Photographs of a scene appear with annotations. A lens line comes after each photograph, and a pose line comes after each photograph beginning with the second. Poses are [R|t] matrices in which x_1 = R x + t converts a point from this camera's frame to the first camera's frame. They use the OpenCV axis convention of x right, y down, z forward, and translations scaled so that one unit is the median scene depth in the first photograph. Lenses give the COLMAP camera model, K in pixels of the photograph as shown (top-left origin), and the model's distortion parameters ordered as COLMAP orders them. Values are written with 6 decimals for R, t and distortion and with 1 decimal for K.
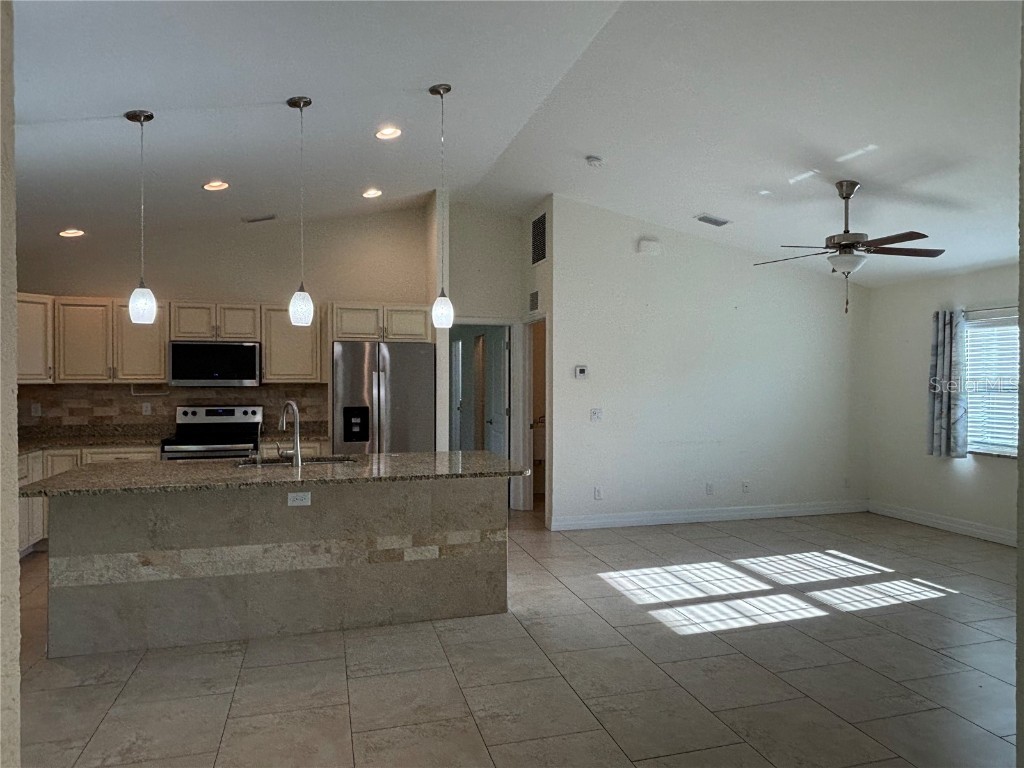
lens RADIAL K [[657.5, 0, 504.8], [0, 657.5, 381.0], [0, 0, 1]] dist [0.037322, -0.042654]
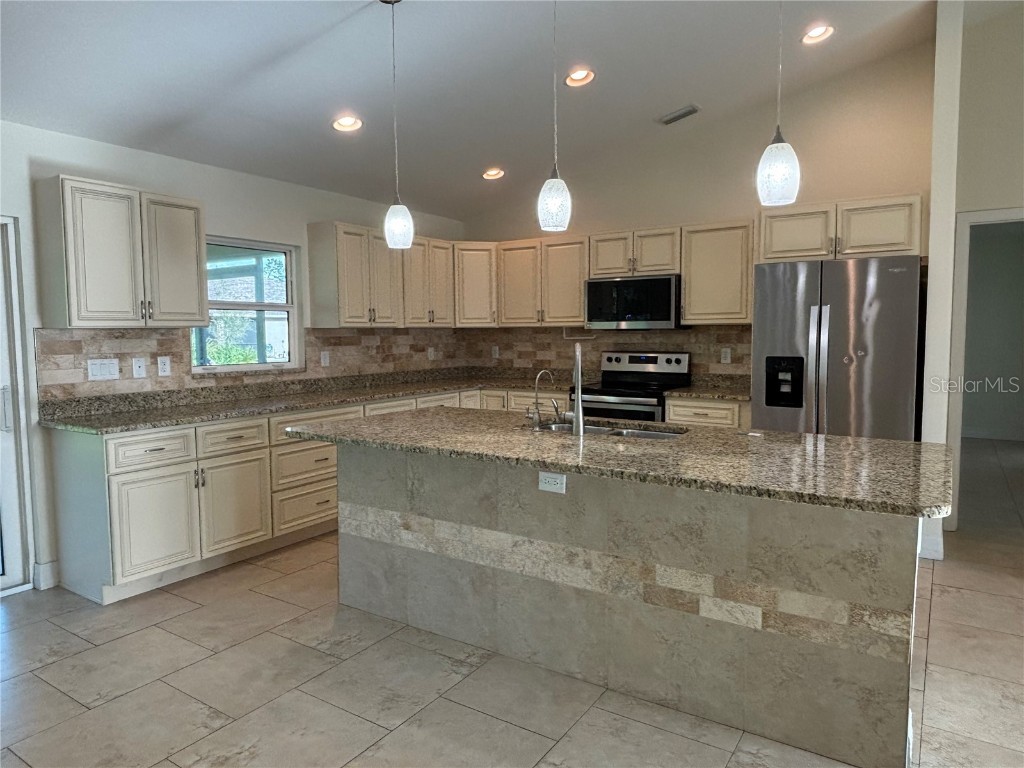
lens RADIAL K [[657.5, 0, 511.6], [0, 657.5, 376.4], [0, 0, 1]] dist [0.037322, -0.042654]
pose [[0.658936, 0.048016, -0.750665, 0.112548], [0.002483, 0.997816, 0.066004, 0.013054], [0.752194, -0.045356, 0.657378, 0.325856]]
